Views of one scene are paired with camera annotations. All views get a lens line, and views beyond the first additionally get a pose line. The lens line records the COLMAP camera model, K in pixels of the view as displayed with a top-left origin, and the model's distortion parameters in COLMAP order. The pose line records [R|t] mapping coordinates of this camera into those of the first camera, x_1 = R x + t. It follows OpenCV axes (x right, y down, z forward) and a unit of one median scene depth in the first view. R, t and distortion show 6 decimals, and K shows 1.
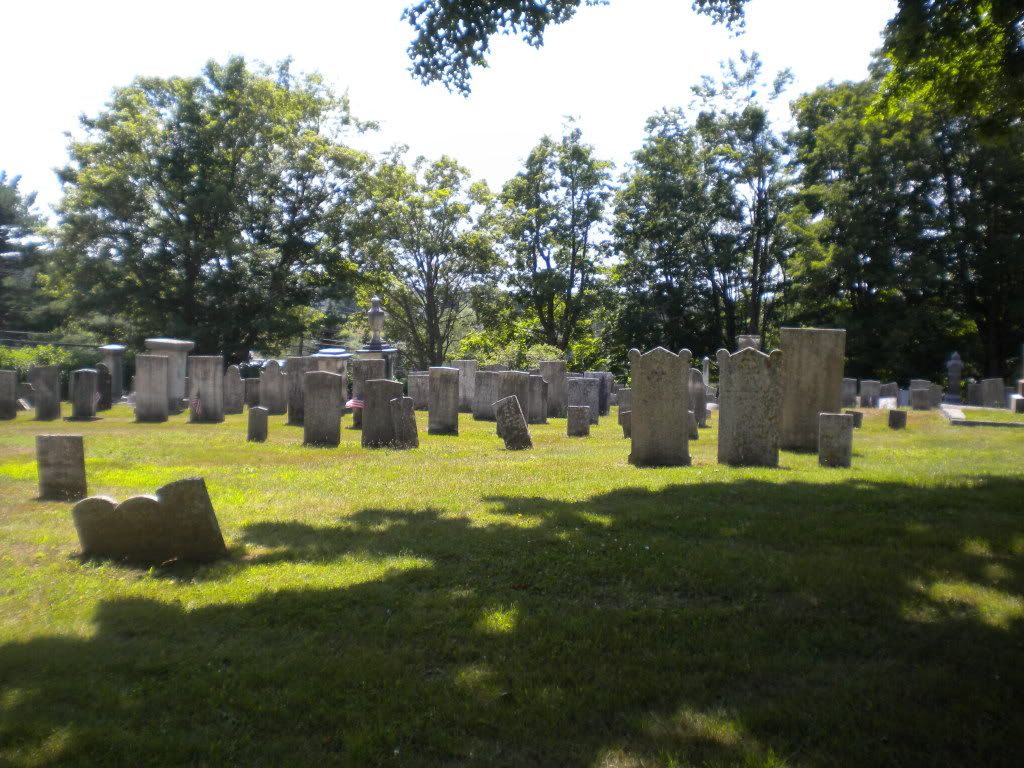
lens RADIAL K [[1106.7, 0, 506.8], [0, 1106.7, 381.4], [0, 0, 1]] dist [-0.053042, -0.218147]
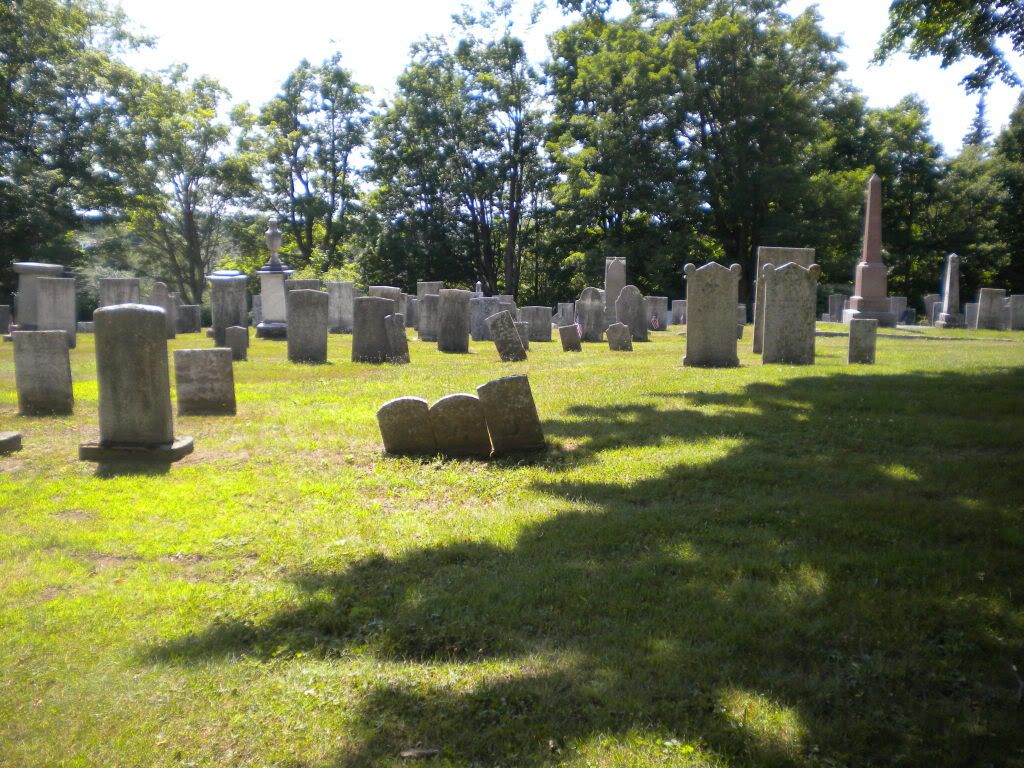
lens RADIAL K [[1106.7, 0, 506.8], [0, 1106.7, 381.4], [0, 0, 1]] dist [-0.053042, -0.218147]
pose [[0.966783, -0.026564, 0.254215, -0.047500], [0.009930, 0.997737, 0.066494, 0.001890], [-0.255406, -0.061761, 0.964859, -0.004741]]
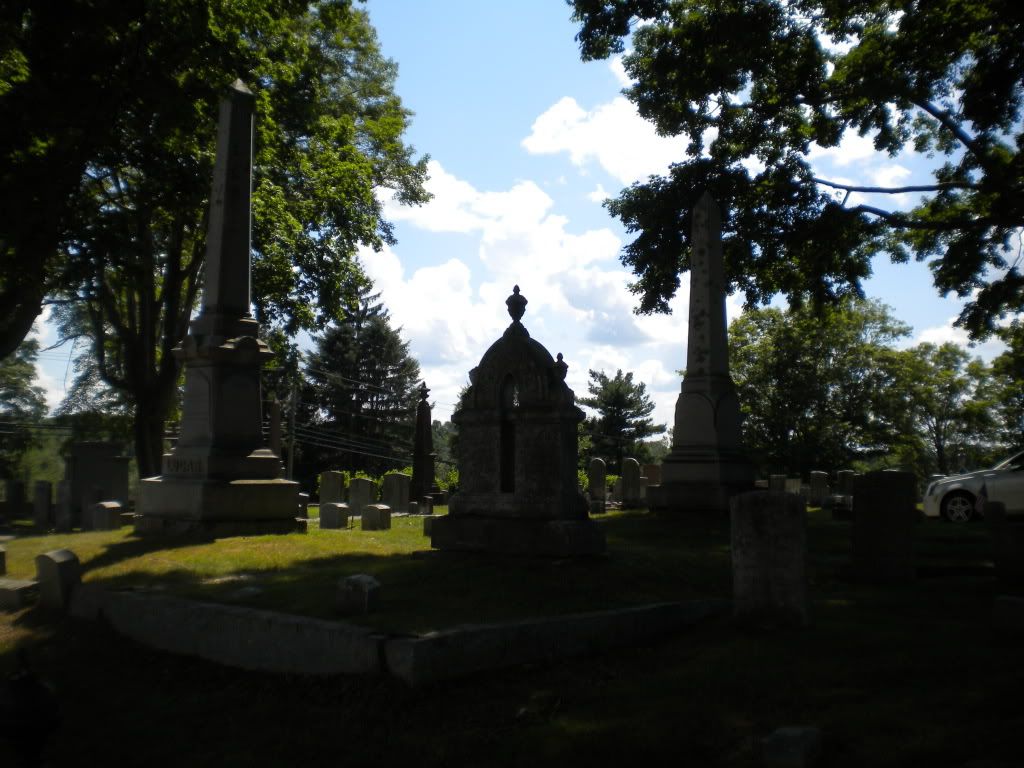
lens RADIAL K [[1106.7, 0, 506.8], [0, 1106.7, 381.4], [0, 0, 1]] dist [-0.053042, -0.218147]
pose [[0.917619, -0.050465, -0.394245, -0.026816], [-0.009228, 0.988935, -0.148065, 0.031932], [0.397355, 0.139506, 0.906999, -0.342911]]
